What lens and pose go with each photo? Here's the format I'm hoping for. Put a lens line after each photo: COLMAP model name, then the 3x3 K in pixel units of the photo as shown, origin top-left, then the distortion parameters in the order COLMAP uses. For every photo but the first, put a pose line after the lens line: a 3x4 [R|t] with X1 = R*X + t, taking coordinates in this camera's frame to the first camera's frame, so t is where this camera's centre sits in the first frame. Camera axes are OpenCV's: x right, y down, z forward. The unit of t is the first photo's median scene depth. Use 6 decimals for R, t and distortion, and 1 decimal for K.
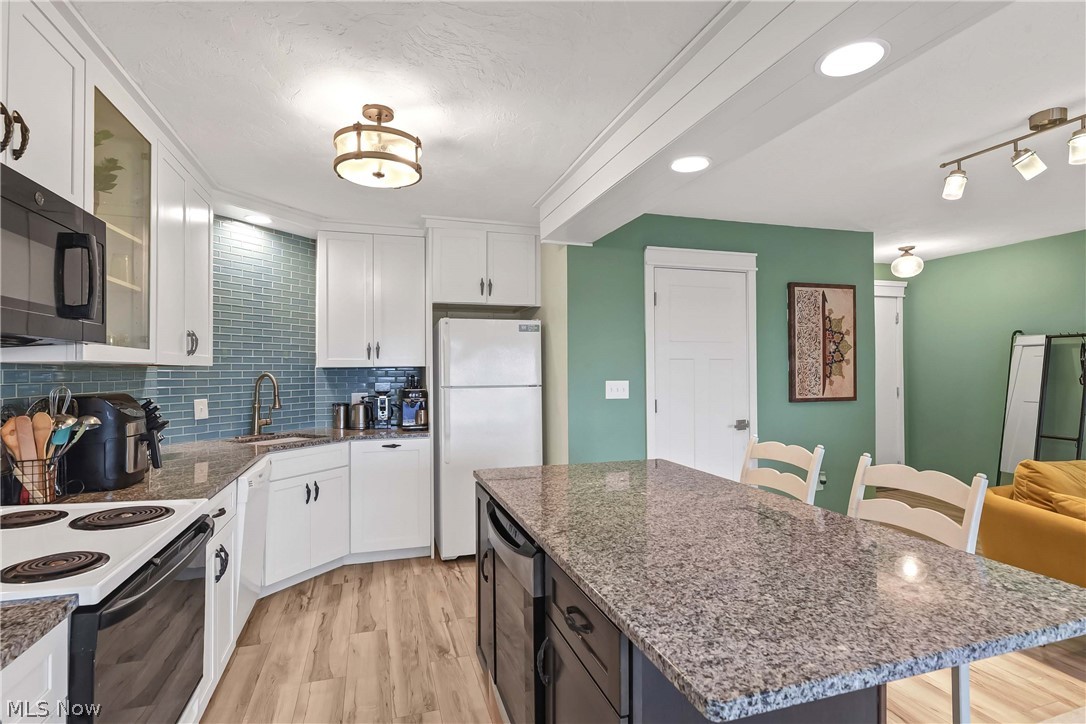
lens RADIAL K [[529.8, 0, 543.0], [0, 529.8, 362.0], [0, 0, 1]] dist [-0.000237, 0.000037]
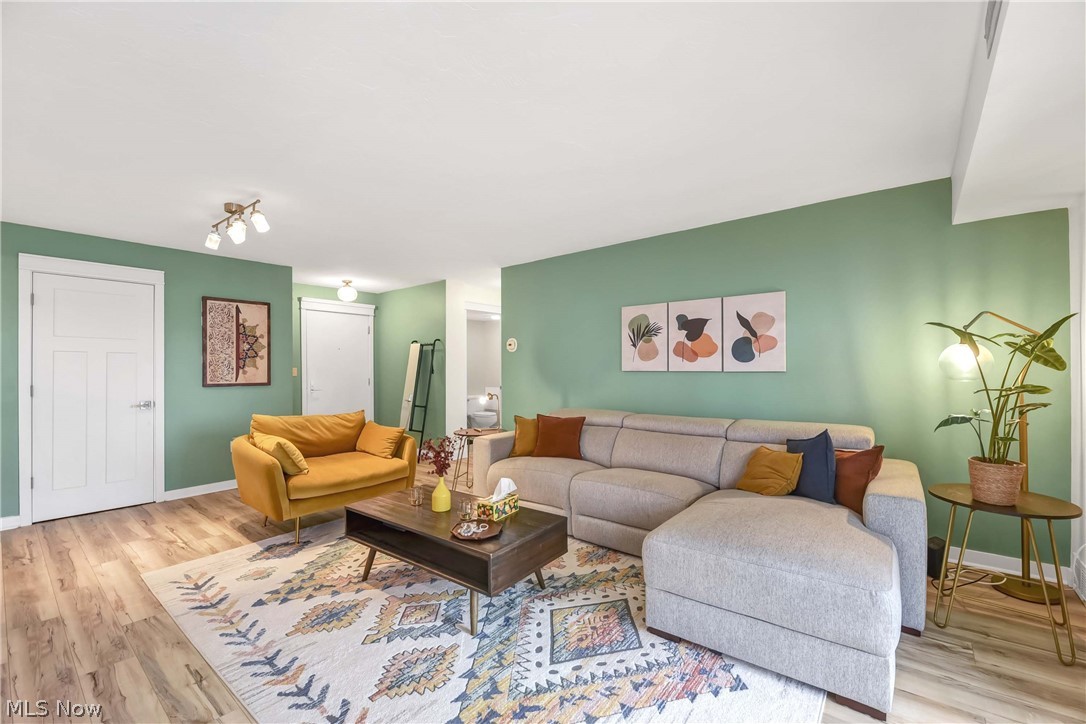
lens RADIAL K [[454.7, 0, 542.1], [0, 454.7, 368.4], [0, 0, 1]] dist [-0.000832, -0.000206]
pose [[0.842587, 0.005661, 0.538530, 0.599489], [-0.008166, 0.999964, 0.002265, 0.021398], [-0.538498, -0.006306, 0.842603, -0.436006]]
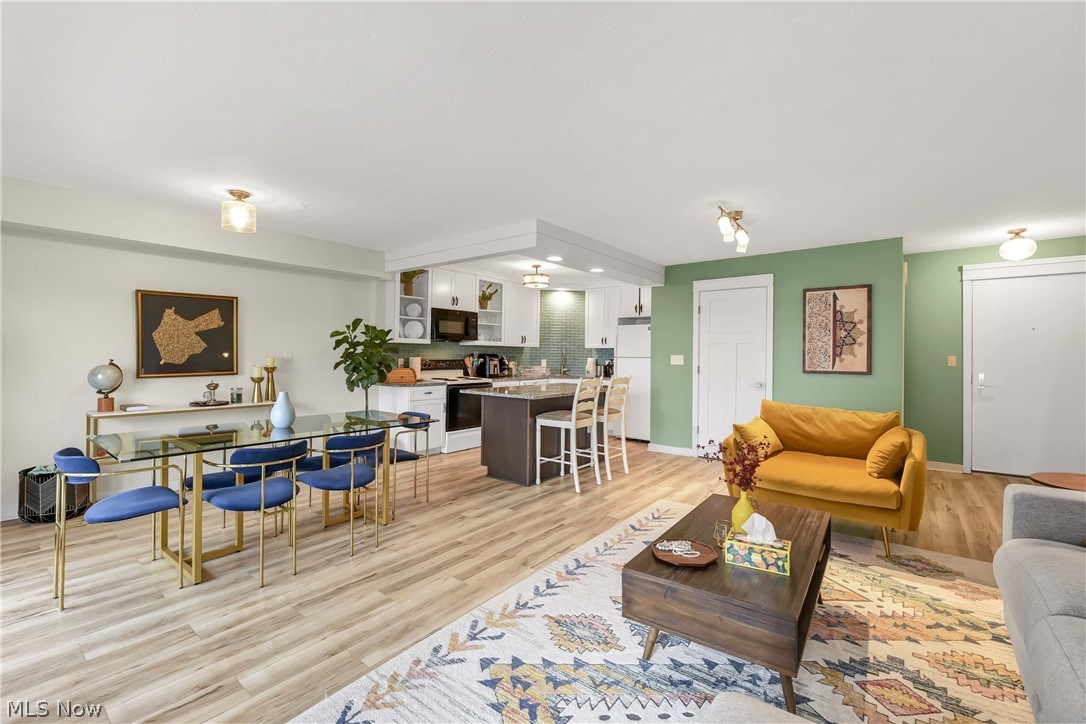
lens RADIAL K [[462.2, 0, 547.1], [0, 462.2, 354.8], [0, 0, 1]] dist [0.000075, -0.000135]
pose [[0.560253, 0.011511, -0.828242, 1.174442], [-0.002500, 0.999922, 0.012205, 0.014346], [0.828318, -0.004768, 0.560238, -0.292848]]
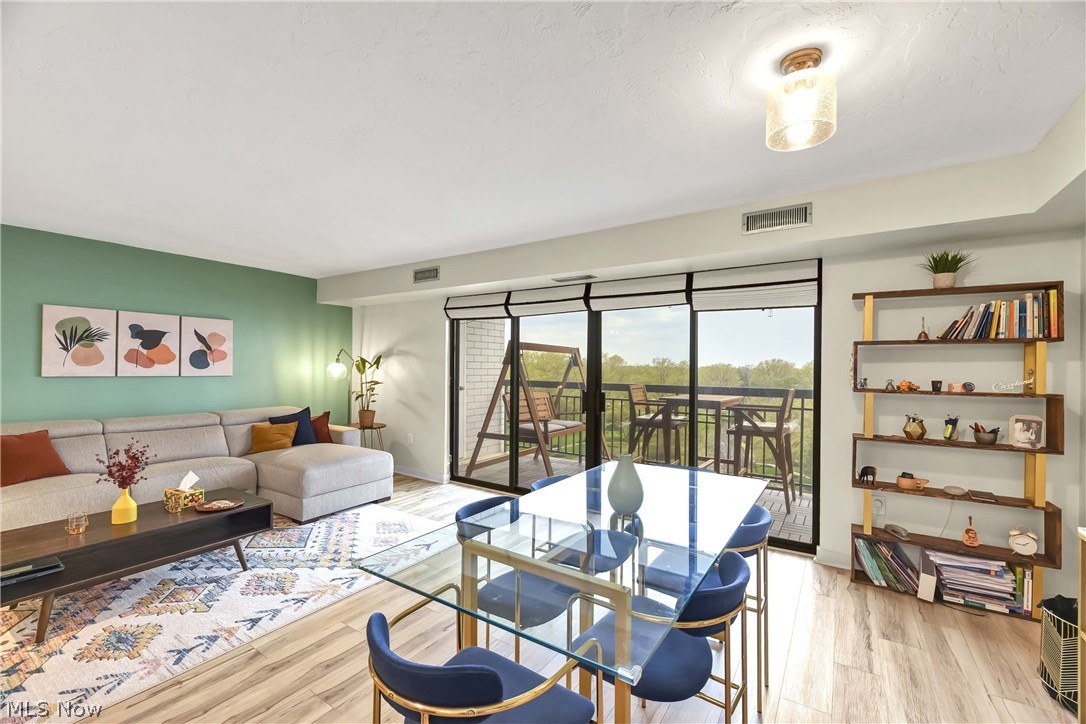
lens RADIAL K [[448.0, 0, 546.5], [0, 448.0, 364.9], [0, 0, 1]] dist [-0.002912, -0.000463]
pose [[-0.616972, 0.004636, 0.786971, -0.082429], [-0.015322, 0.999722, -0.017901, 0.003618], [-0.786836, -0.023102, -0.616730, 0.144603]]
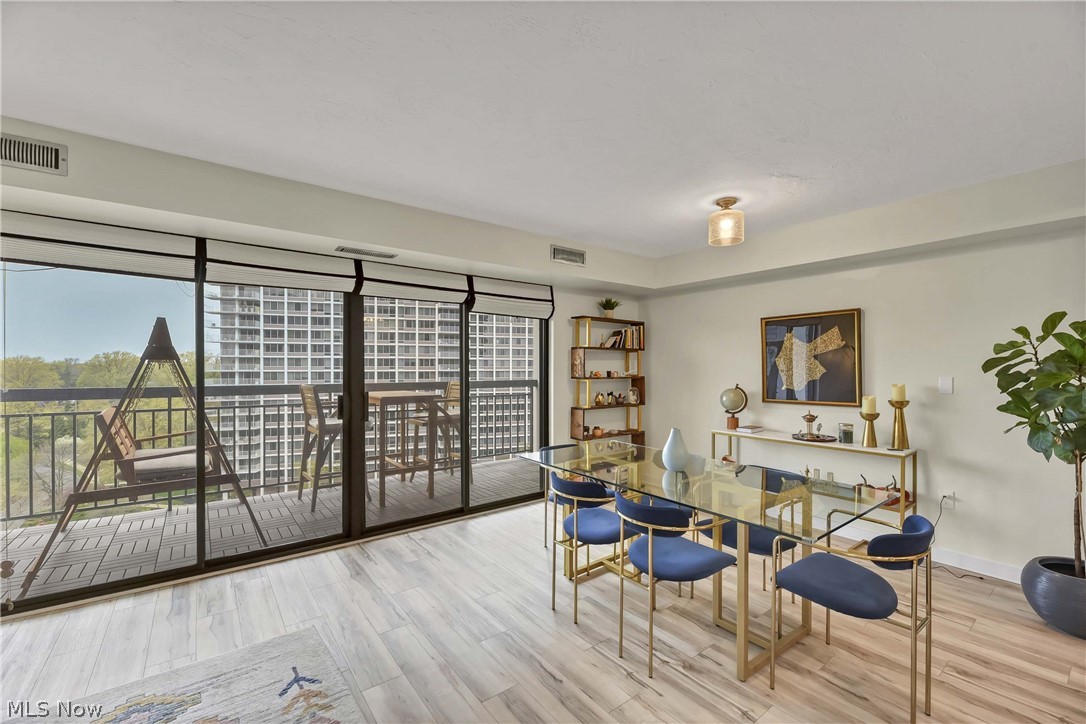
lens RADIAL K [[456.1, 0, 548.7], [0, 456.1, 369.1], [0, 0, 1]] dist [0.000083, -0.000222]
pose [[-0.941109, 0.006651, -0.338037, 0.650272], [0.007792, 0.999968, -0.002019, 0.002525], [0.338013, -0.004534, -0.941131, 0.348414]]
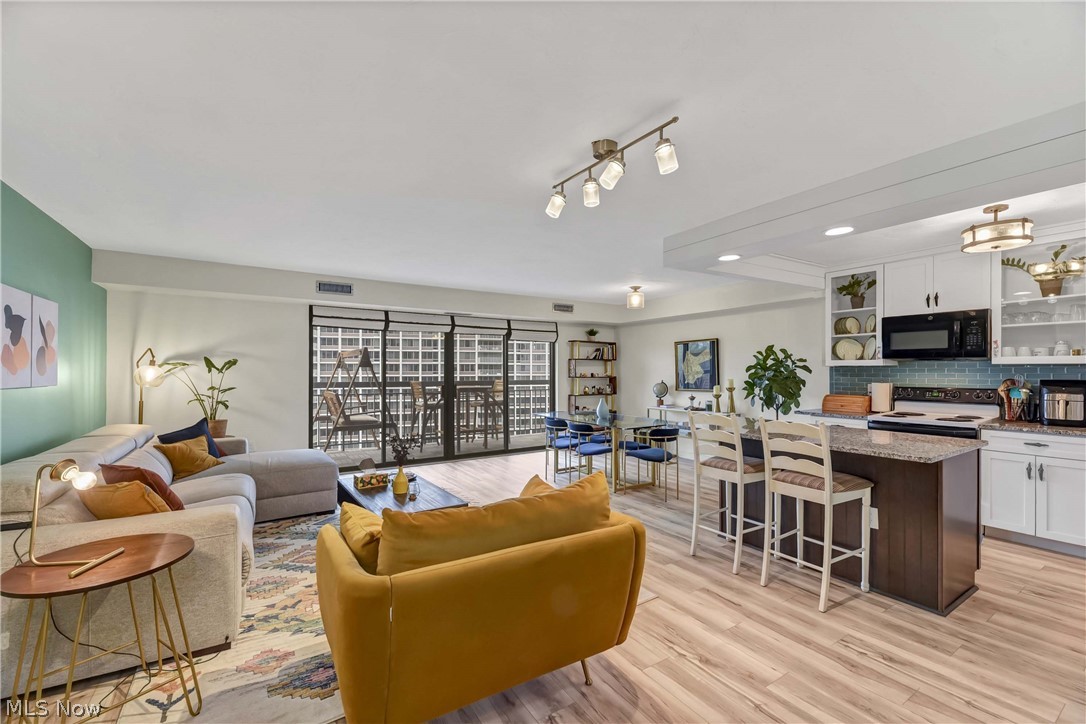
lens RADIAL K [[456.1, 0, 548.7], [0, 456.1, 369.1], [0, 0, 1]] dist [0.000083, -0.000222]
pose [[-0.965459, 0.004820, -0.260510, 0.794750], [0.008670, 0.999870, -0.013630, 0.014639], [0.260411, -0.015418, -0.965375, 1.146334]]
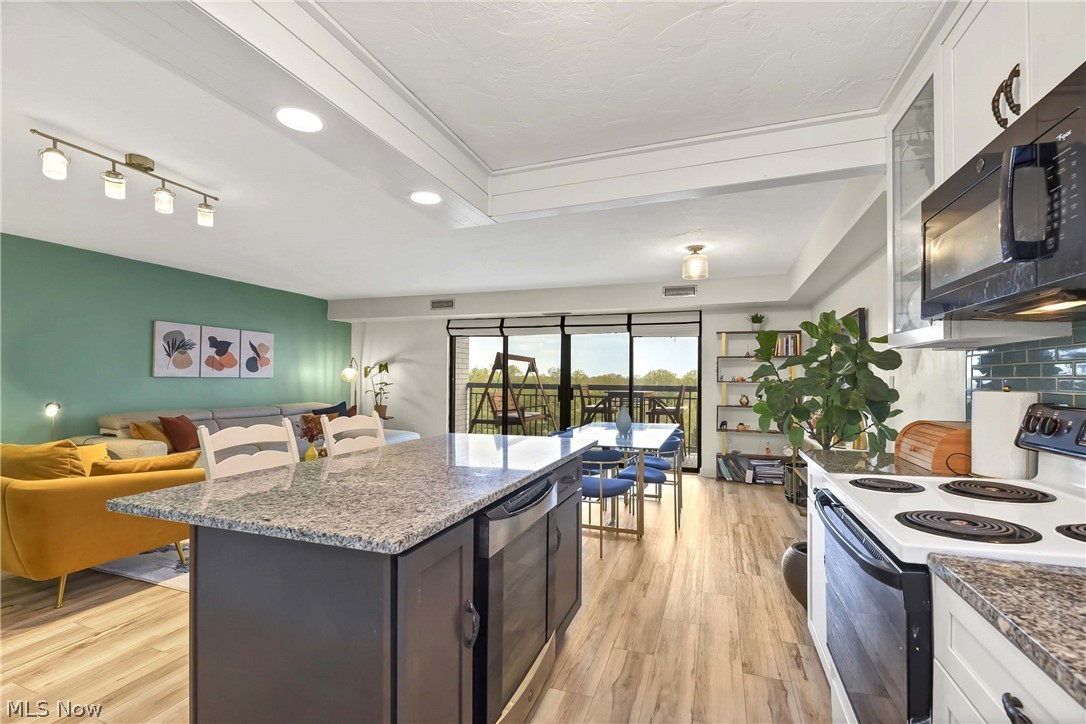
lens RADIAL K [[458.0, 0, 537.7], [0, 458.0, 366.5], [0, 0, 1]] dist [0.001404, -0.000003]
pose [[-0.770364, 0.015345, 0.637419, -0.284479], [-0.012496, 0.999155, -0.039155, 0.036836], [-0.637481, -0.038129, -0.769522, 0.720149]]
